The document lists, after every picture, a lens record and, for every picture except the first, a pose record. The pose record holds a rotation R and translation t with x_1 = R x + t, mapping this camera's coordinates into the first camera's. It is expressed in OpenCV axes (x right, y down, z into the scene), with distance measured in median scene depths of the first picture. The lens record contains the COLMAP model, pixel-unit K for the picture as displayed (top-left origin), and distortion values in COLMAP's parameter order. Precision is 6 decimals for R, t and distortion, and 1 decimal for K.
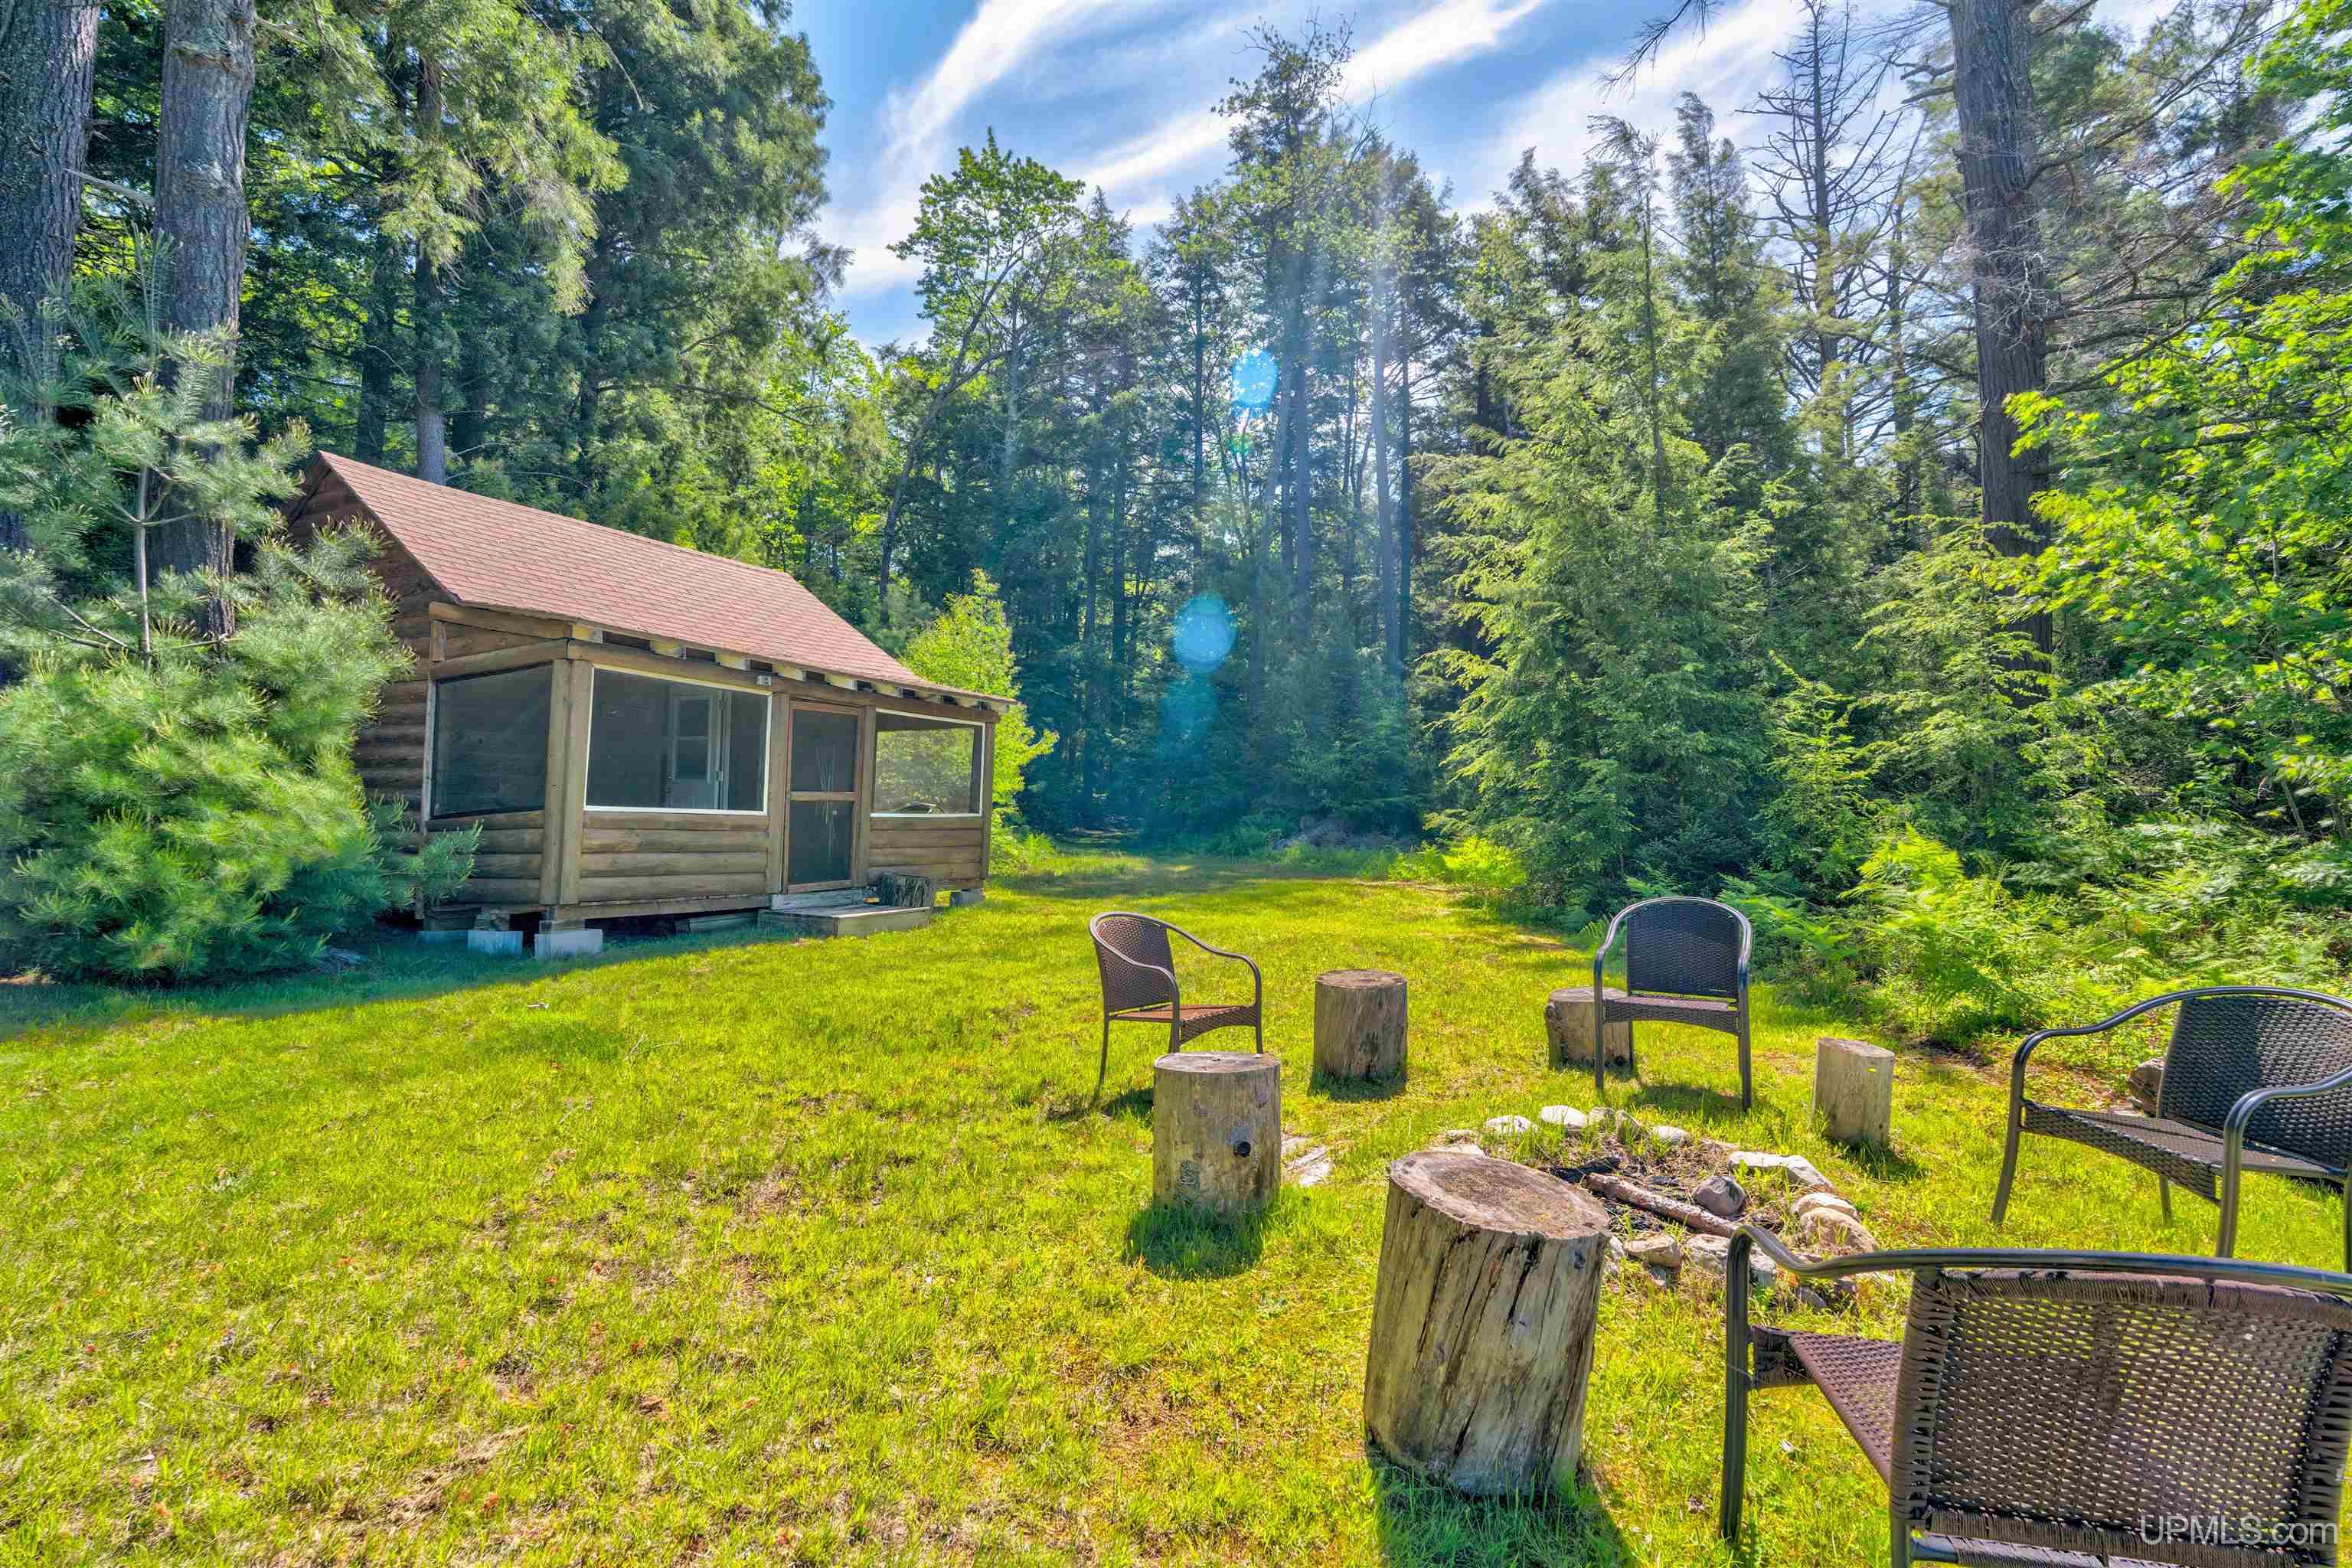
lens RADIAL K [[1059.9, 0, 1173.5], [0, 1059.9, 772.4], [0, 0, 1]] dist [0.001803, 0.000852]
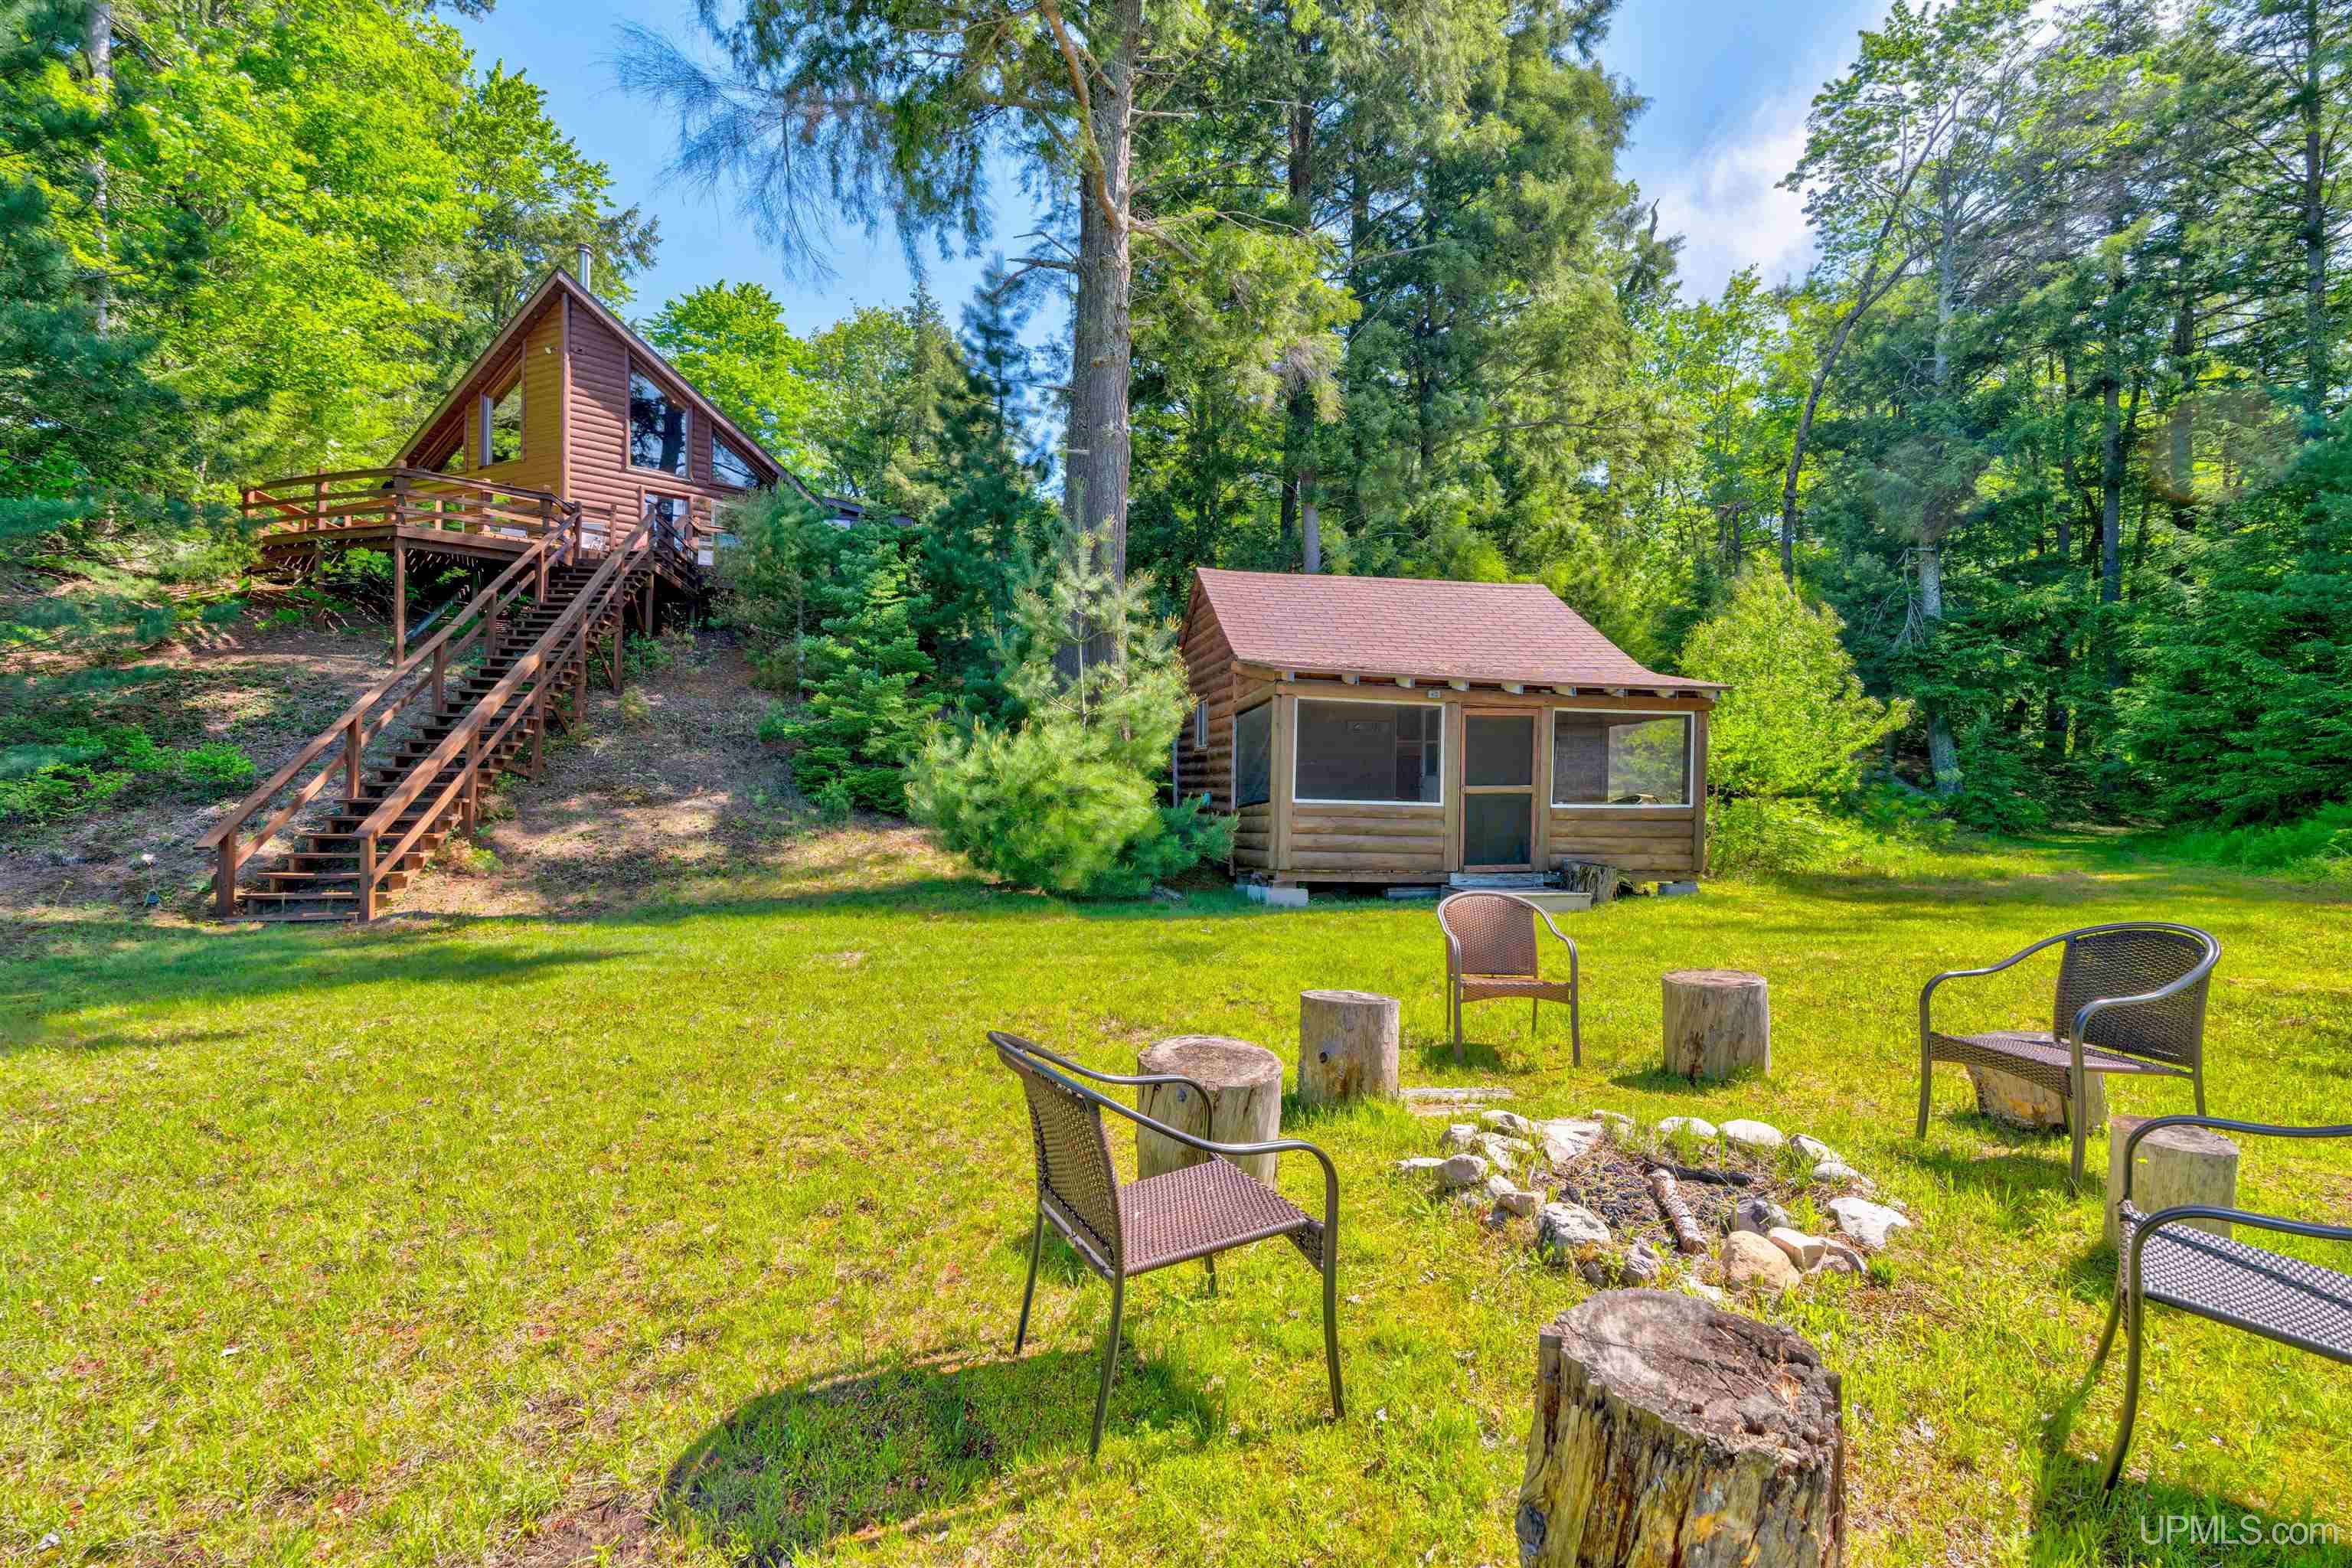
lens RADIAL K [[1082.7, 0, 1175.4], [0, 1082.7, 807.1], [0, 0, 1]] dist [-0.001871, -0.000237]
pose [[0.590563, -0.002264, -0.806988, 0.424761], [0.032912, 0.999232, 0.021282, 0.005284], [0.806320, -0.039128, 0.590184, 0.033404]]
